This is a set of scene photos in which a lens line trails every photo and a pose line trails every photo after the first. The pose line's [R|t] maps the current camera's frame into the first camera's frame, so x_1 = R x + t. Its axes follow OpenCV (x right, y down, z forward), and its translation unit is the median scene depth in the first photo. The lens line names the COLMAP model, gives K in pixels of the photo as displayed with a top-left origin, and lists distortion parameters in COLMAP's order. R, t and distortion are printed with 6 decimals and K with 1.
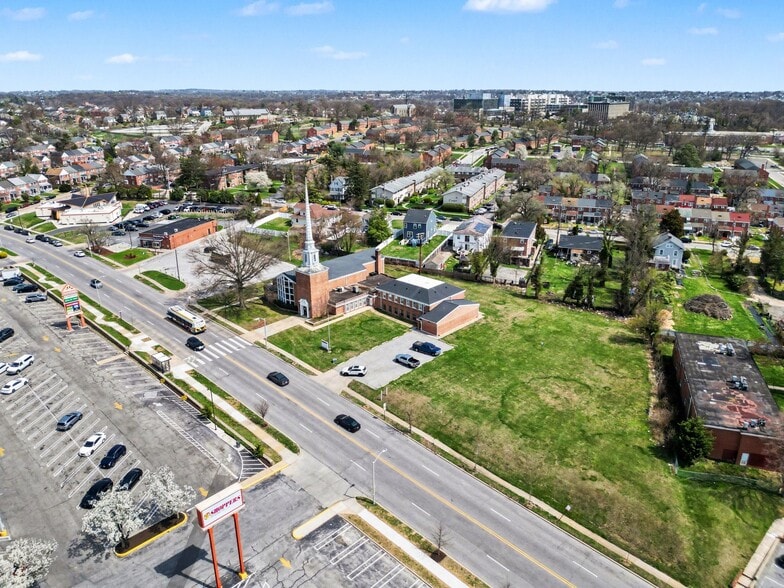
lens RADIAL K [[564.9, 0, 393.4], [0, 564.9, 295.4], [0, 0, 1]] dist [0.004757, -0.036958]
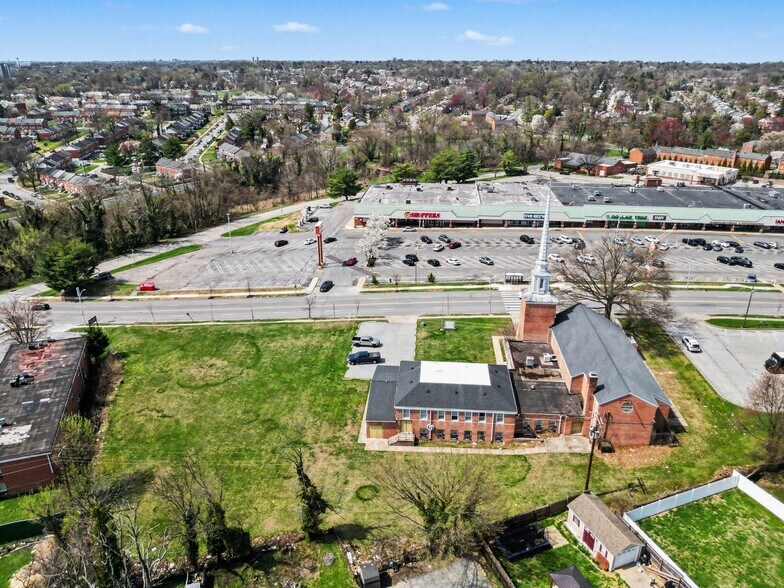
lens RADIAL K [[564.9, 0, 398.9], [0, 564.9, 293.0], [0, 0, 1]] dist [0.004757, -0.036958]
pose [[-0.772367, 0.243614, -0.586601, 0.535472], [-0.217186, 0.766569, 0.604319, -0.557212], [0.596891, 0.594158, -0.539164, 1.506065]]
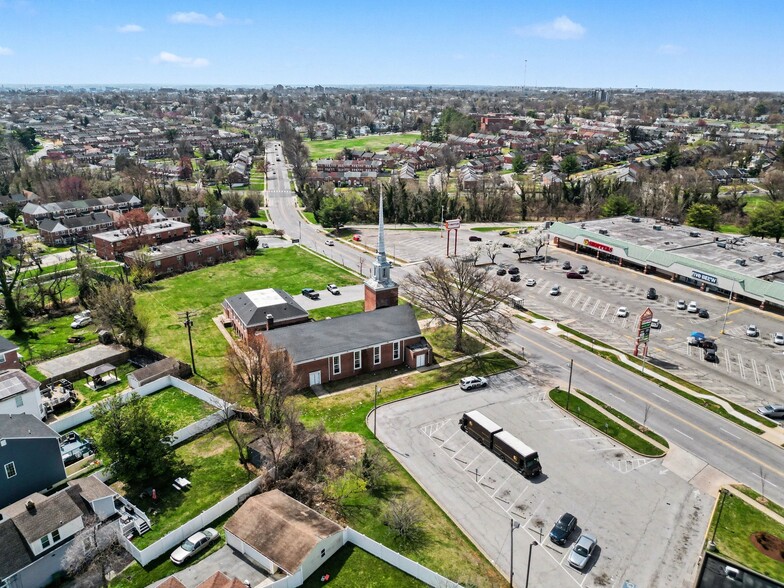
lens RADIAL K [[564.9, 0, 404.4], [0, 564.9, 292.6], [0, 0, 1]] dist [0.004757, -0.036958]
pose [[-0.958074, -0.104427, 0.266812, -0.493055], [0.091438, 0.771086, 0.630132, -0.703108], [-0.271537, 0.628110, -0.729209, 1.923984]]
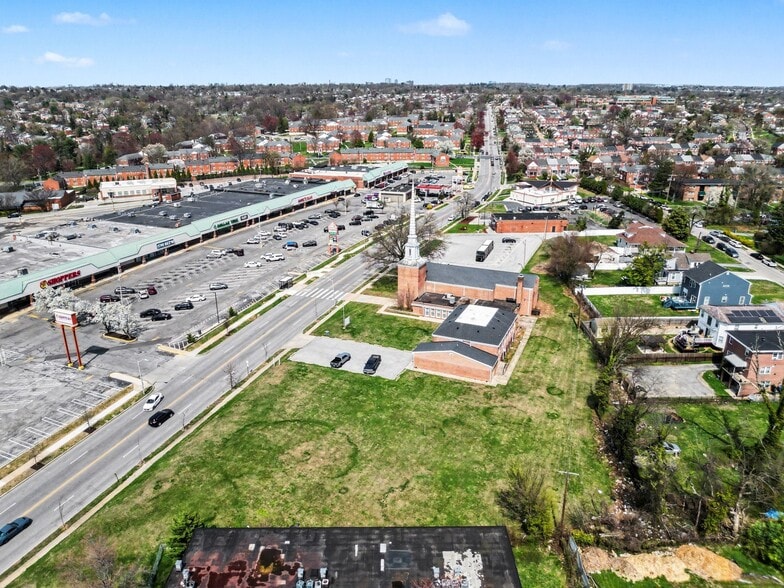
lens RADIAL K [[564.9, 0, 396.0], [0, 564.9, 299.2], [0, 0, 1]] dist [0.004757, -0.036958]
pose [[0.342686, 0.336042, -0.877292, 0.898790], [-0.323826, 0.918858, 0.225471, -0.240707], [0.881875, 0.206825, 0.423699, 0.632885]]
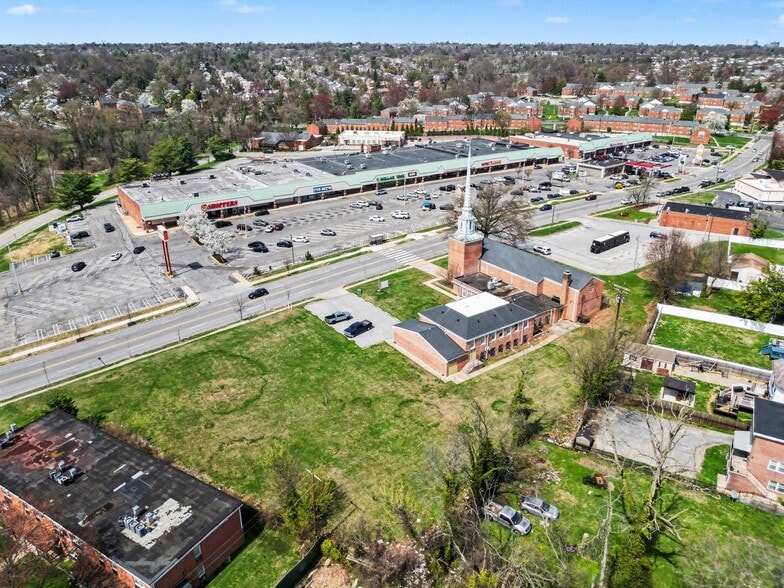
lens RADIAL K [[564.9, 0, 405.2], [0, 564.9, 297.5], [0, 0, 1]] dist [0.004757, -0.036958]
pose [[-0.176433, 0.406195, -0.896592, 0.903507], [-0.342141, 0.828776, 0.442798, -0.408559], [0.922936, 0.384885, -0.007247, 1.097404]]
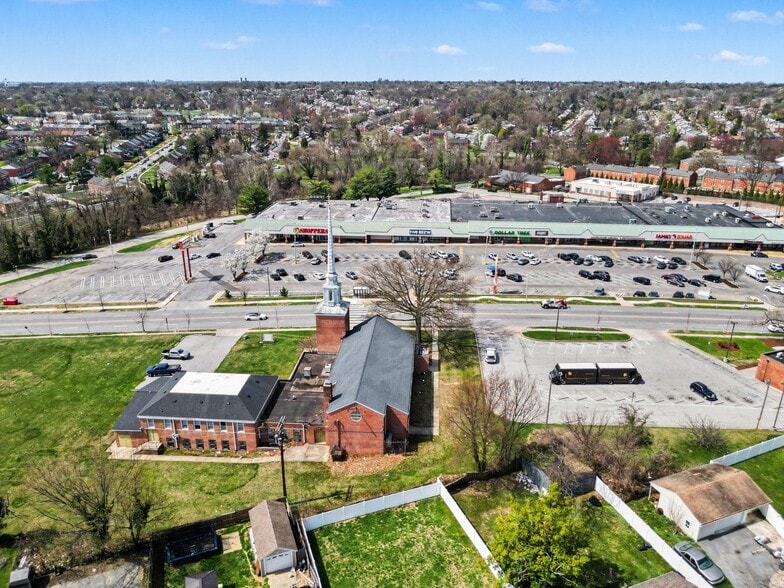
lens RADIAL K [[564.9, 0, 395.1], [0, 564.9, 294.0], [0, 0, 1]] dist [0.004757, -0.036958]
pose [[-0.770476, 0.226830, -0.595748, 0.295229], [-0.217568, 0.784866, 0.580215, -0.628696], [0.599192, 0.576658, -0.555369, 1.713894]]
